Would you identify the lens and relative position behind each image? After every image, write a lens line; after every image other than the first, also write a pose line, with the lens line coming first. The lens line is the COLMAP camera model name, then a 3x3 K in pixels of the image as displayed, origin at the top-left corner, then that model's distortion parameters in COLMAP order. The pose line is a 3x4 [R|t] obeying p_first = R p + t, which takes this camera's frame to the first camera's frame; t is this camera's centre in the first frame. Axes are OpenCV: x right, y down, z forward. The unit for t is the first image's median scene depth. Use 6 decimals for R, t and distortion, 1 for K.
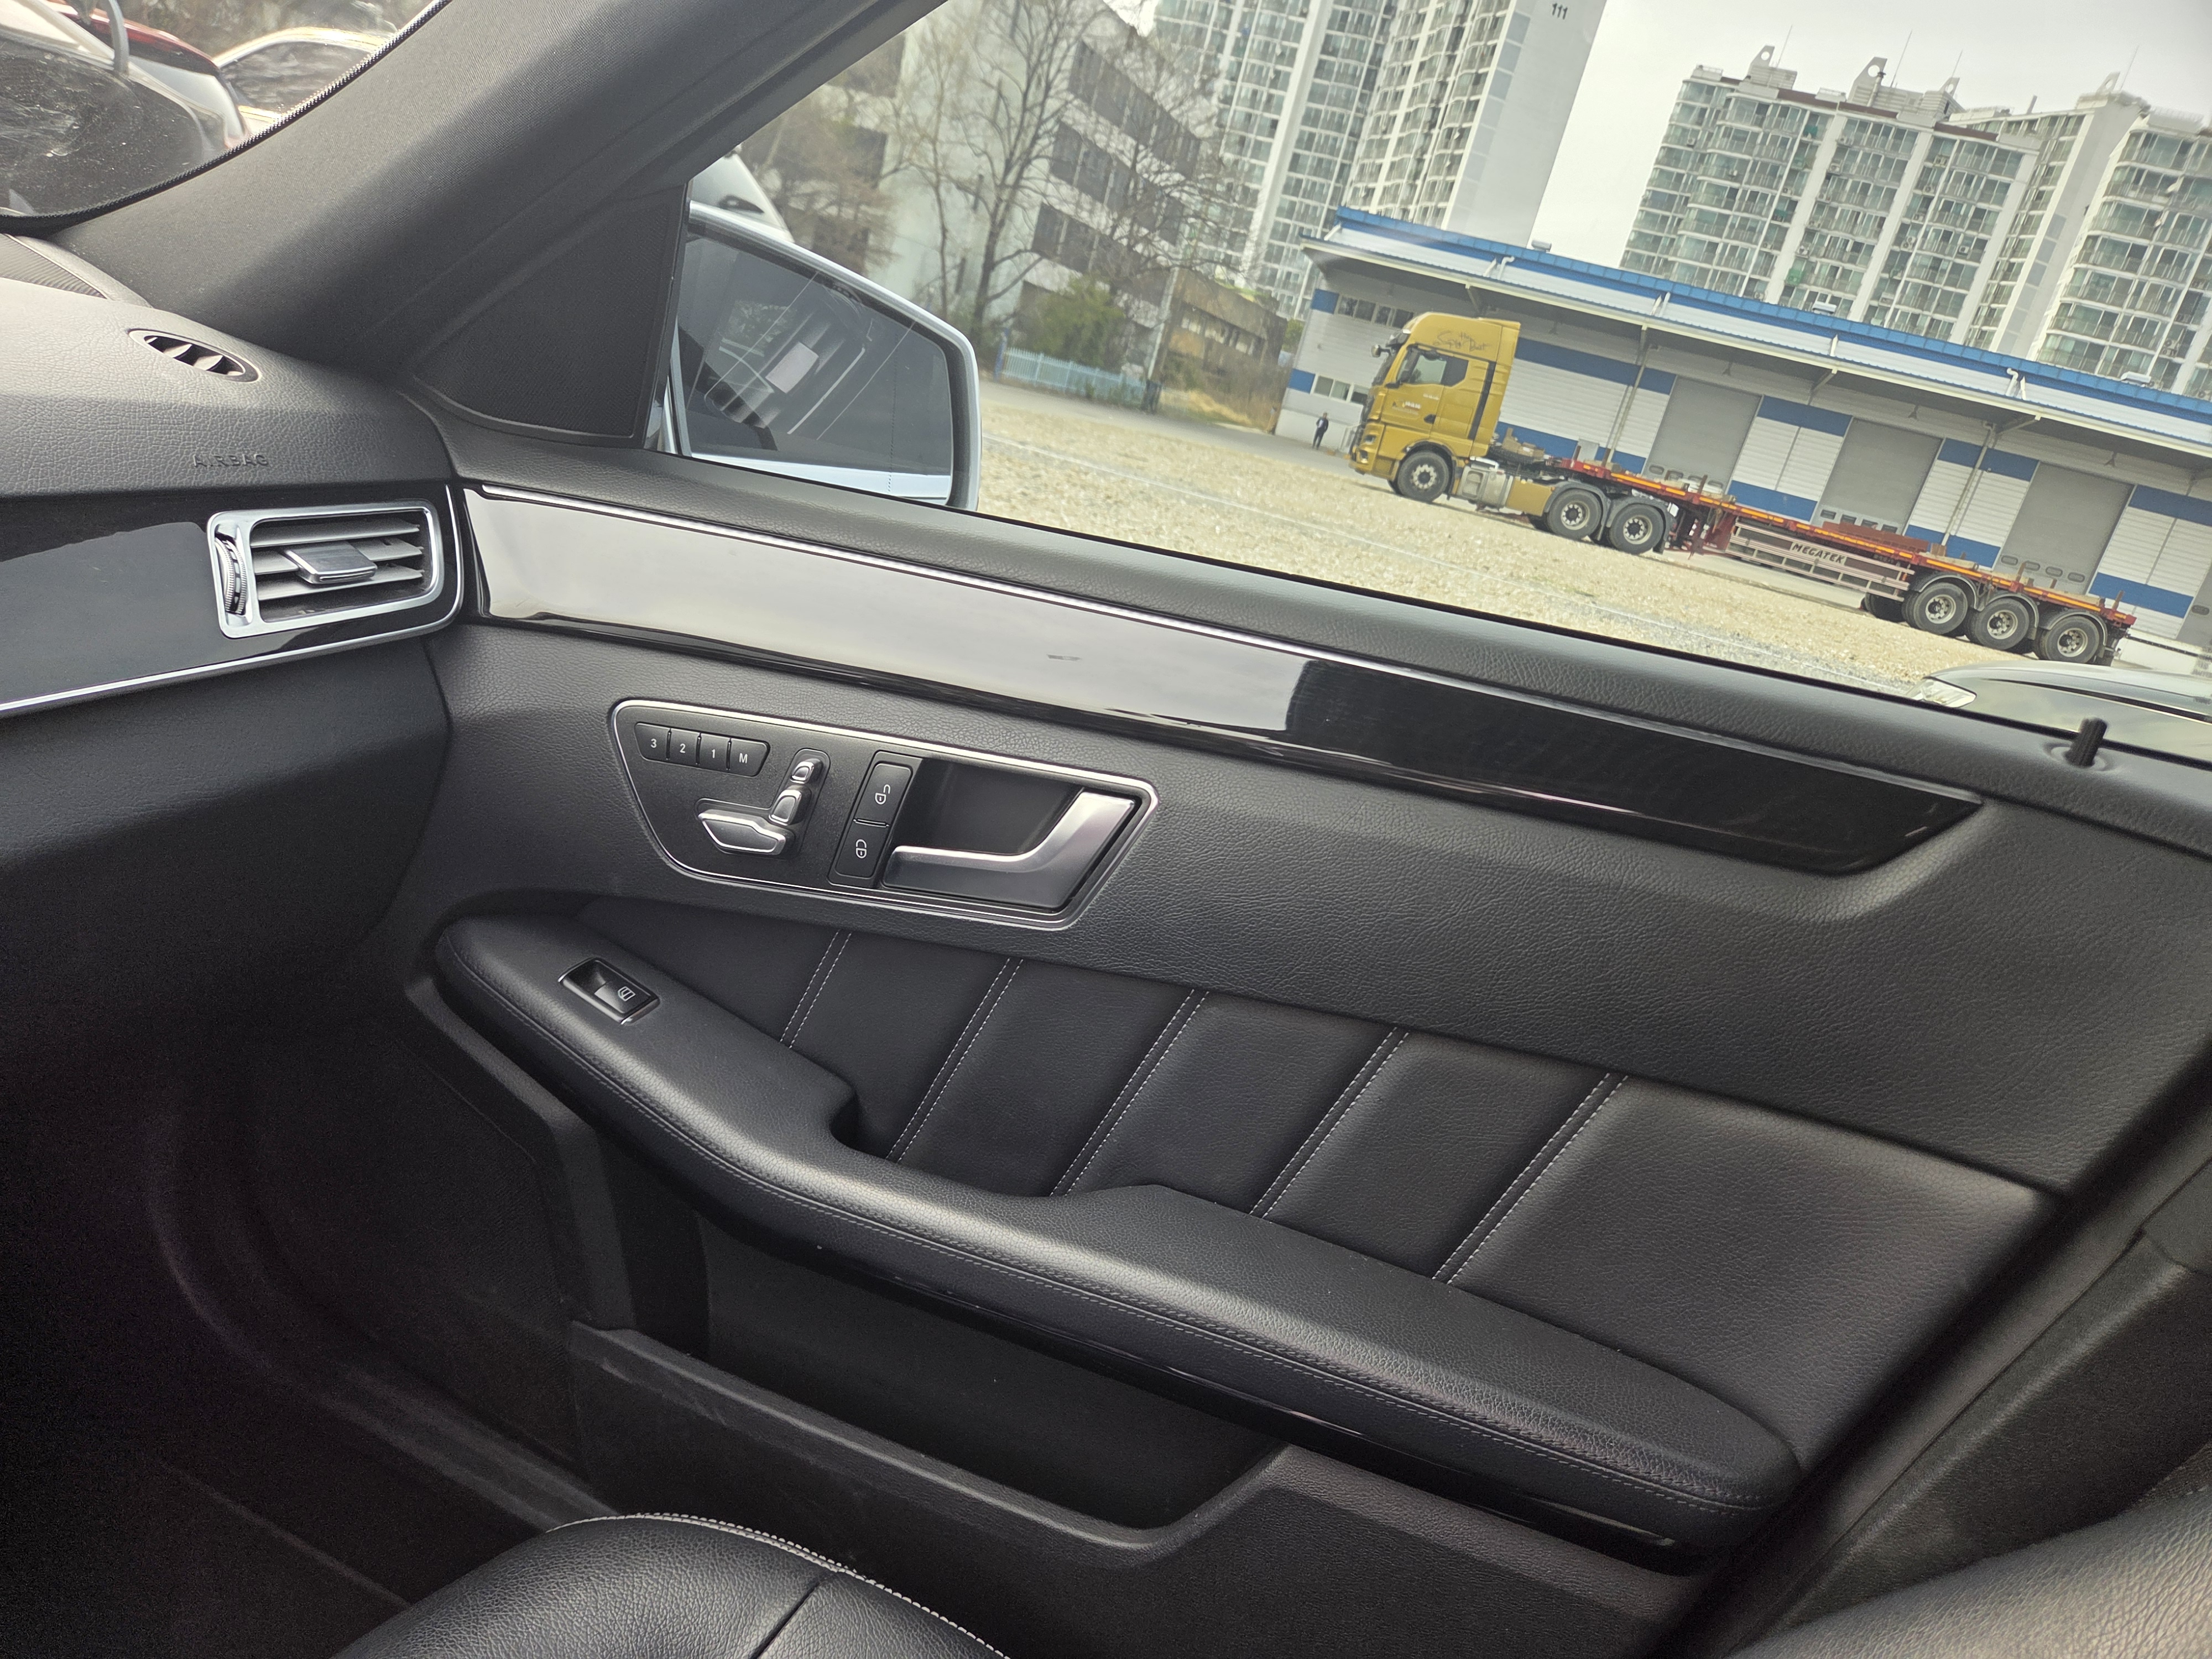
lens RADIAL K [[1460.0, 0, 1086.8], [0, 1460.0, 832.3], [0, 0, 1]] dist [0.069301, -0.075063]
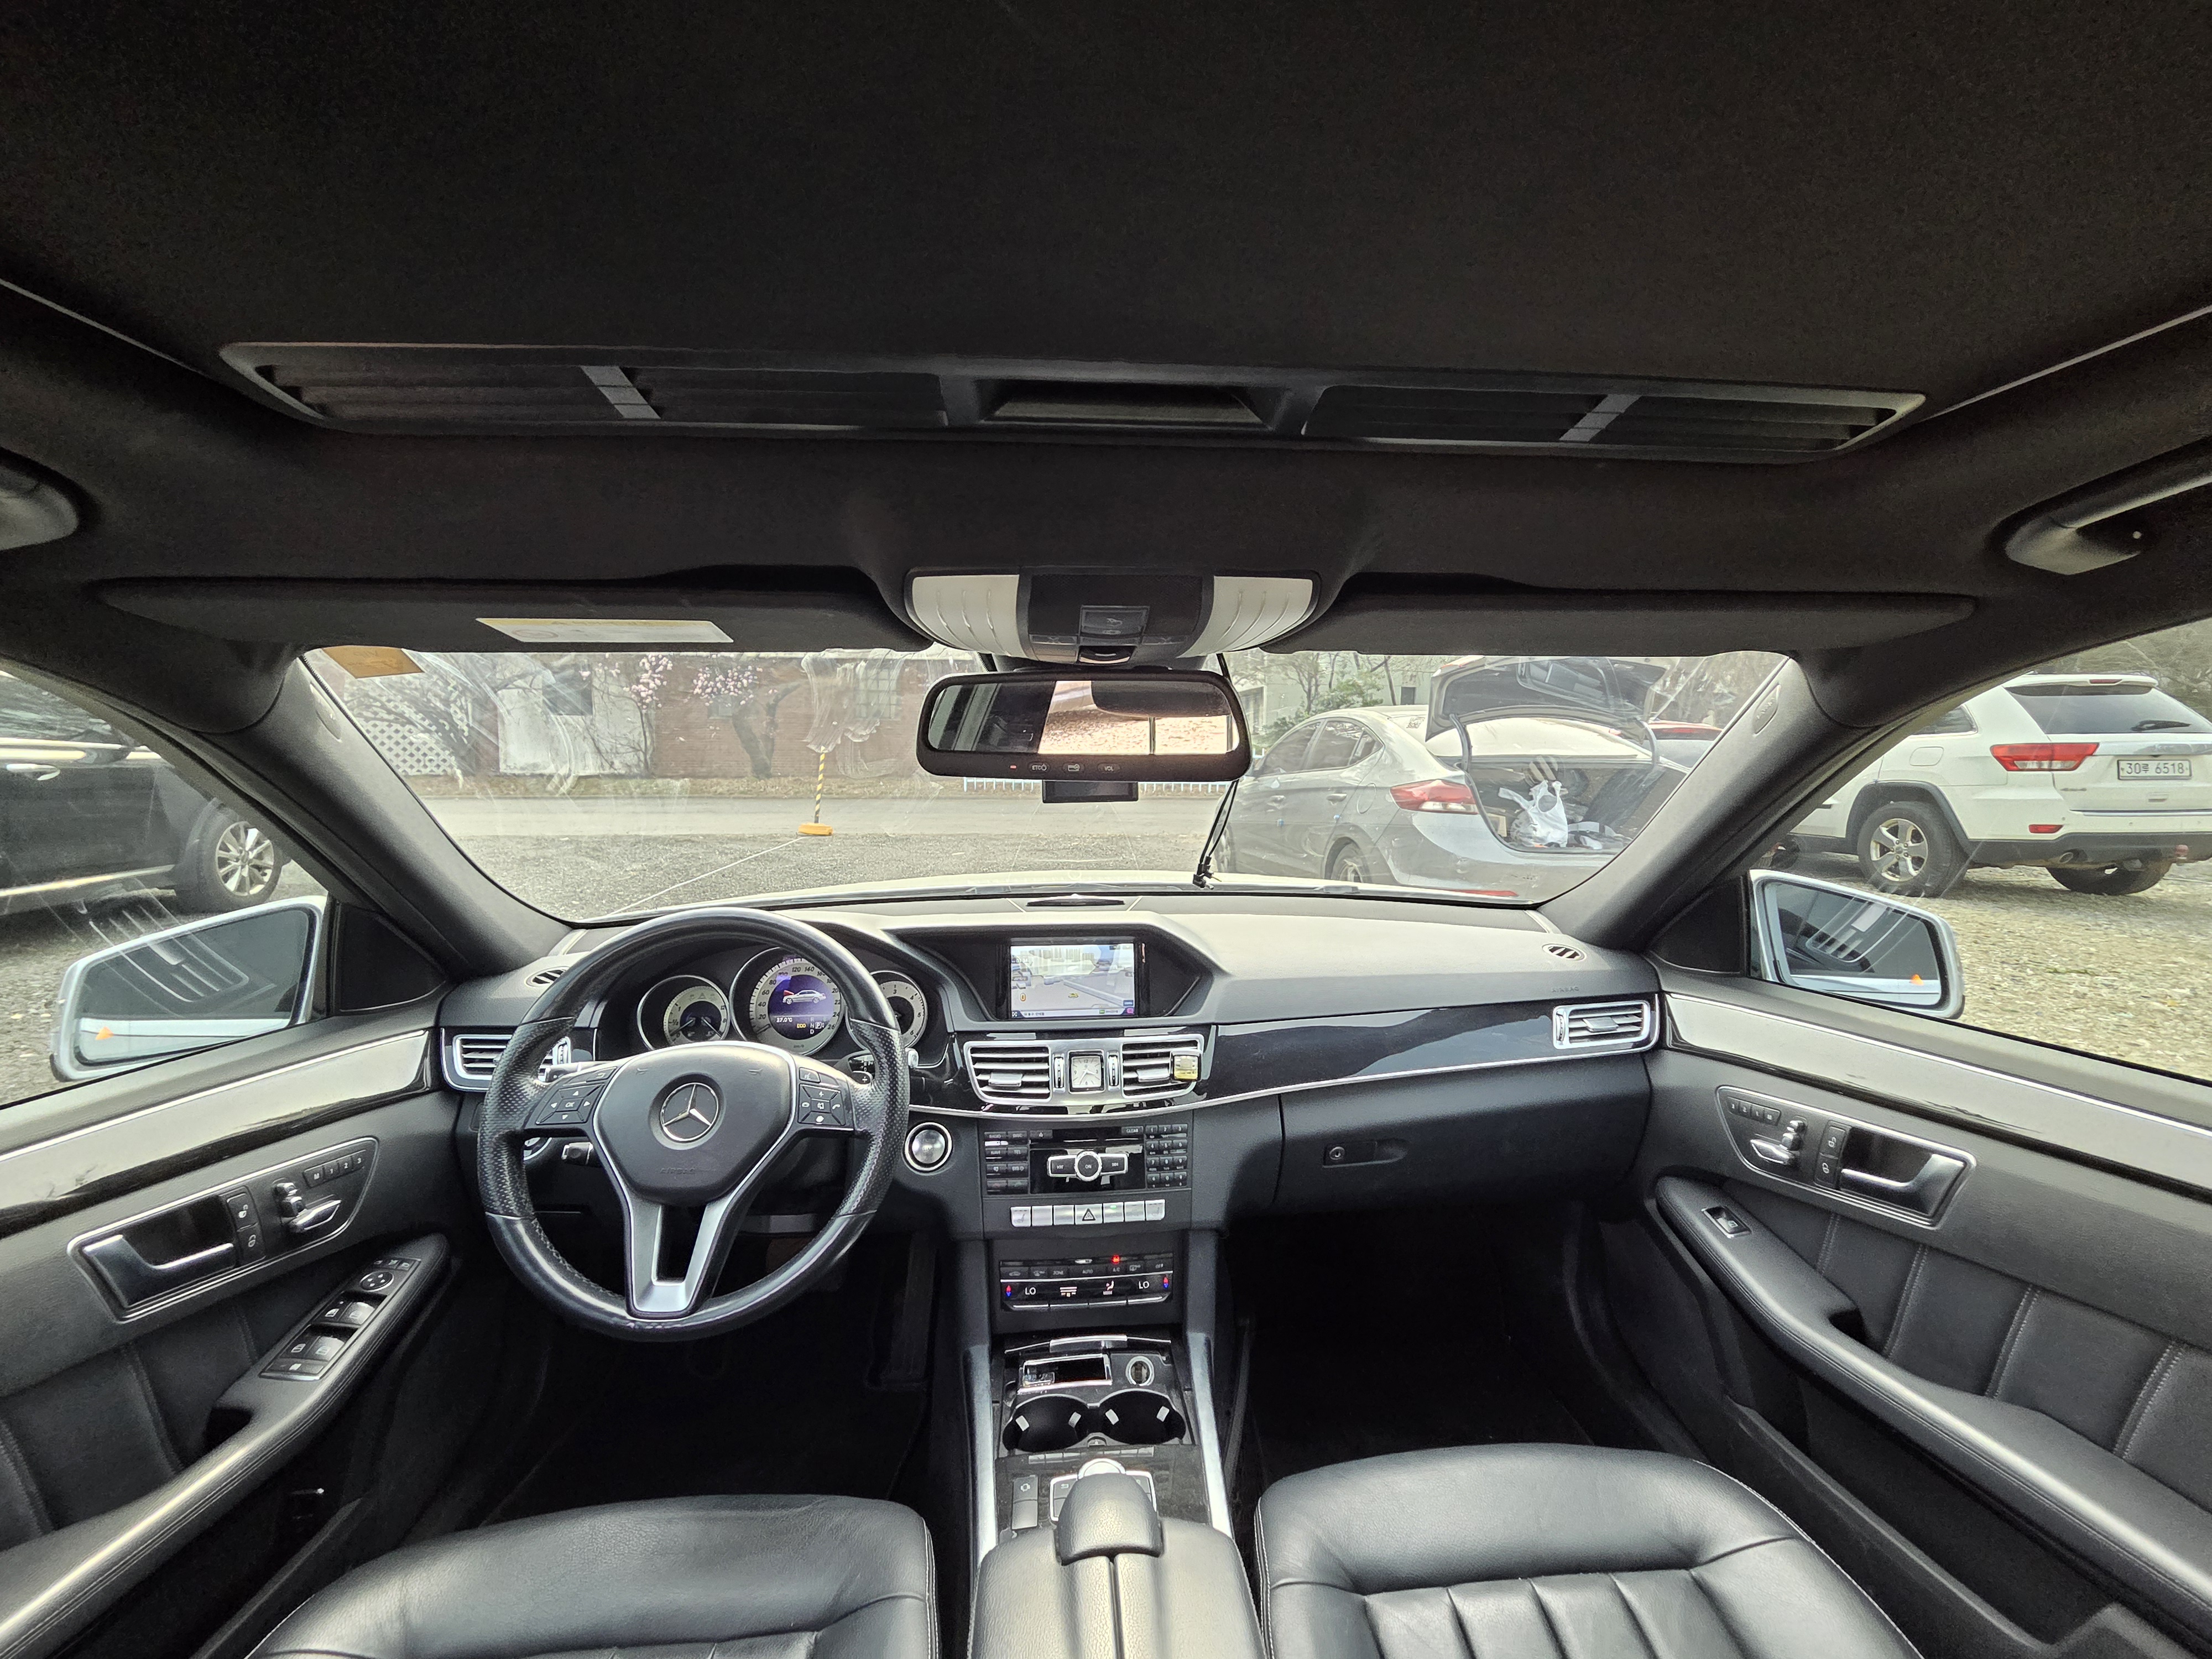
lens RADIAL K [[903.5, 0, 1126.3], [0, 903.5, 810.4], [0, 0, 1]] dist [0.001991, 0.000515]
pose [[0.418727, -0.174016, -0.891283, 0.649681], [-0.173263, 0.948130, -0.266515, 0.043110], [0.891430, 0.266024, 0.366857, -0.491879]]
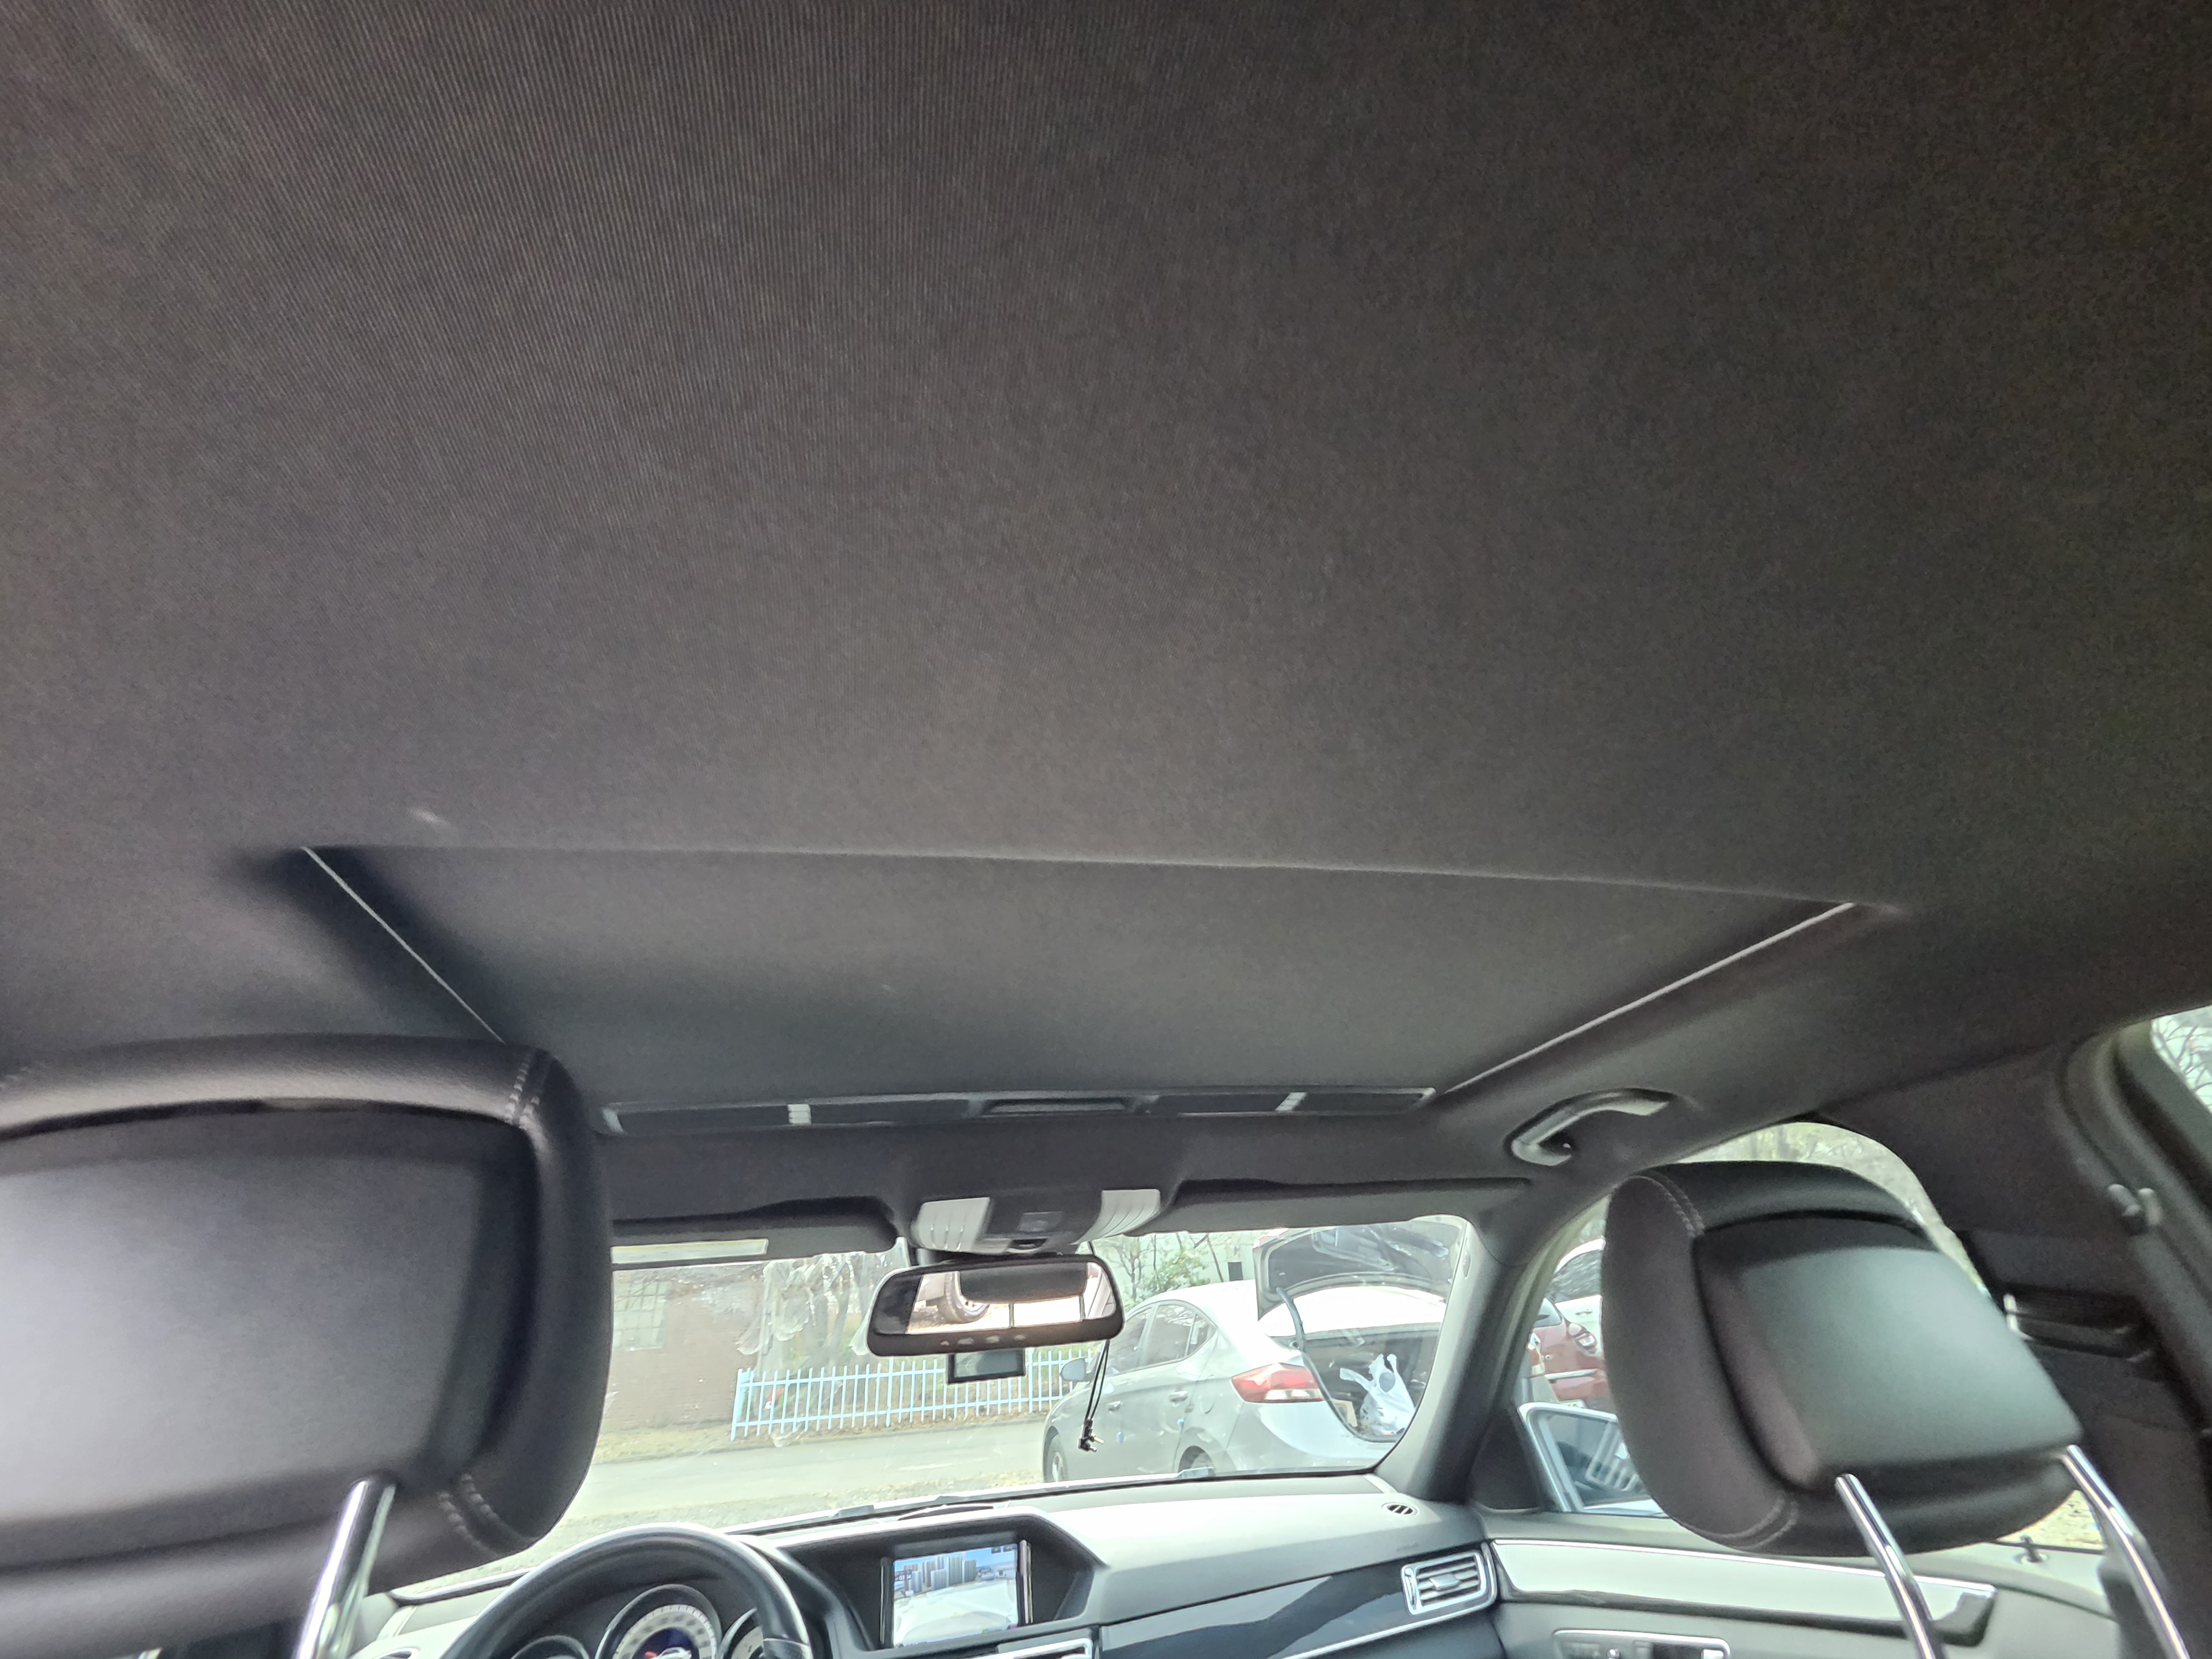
lens RADIAL K [[905.2, 0, 1103.0], [0, 905.2, 830.7], [0, 0, 1]] dist [0.000985, 0.000383]
pose [[0.537966, -0.634933, -0.554485, 1.042278], [-0.047568, 0.633864, -0.771980, 0.287628], [0.841623, 0.441675, 0.310795, -0.795961]]
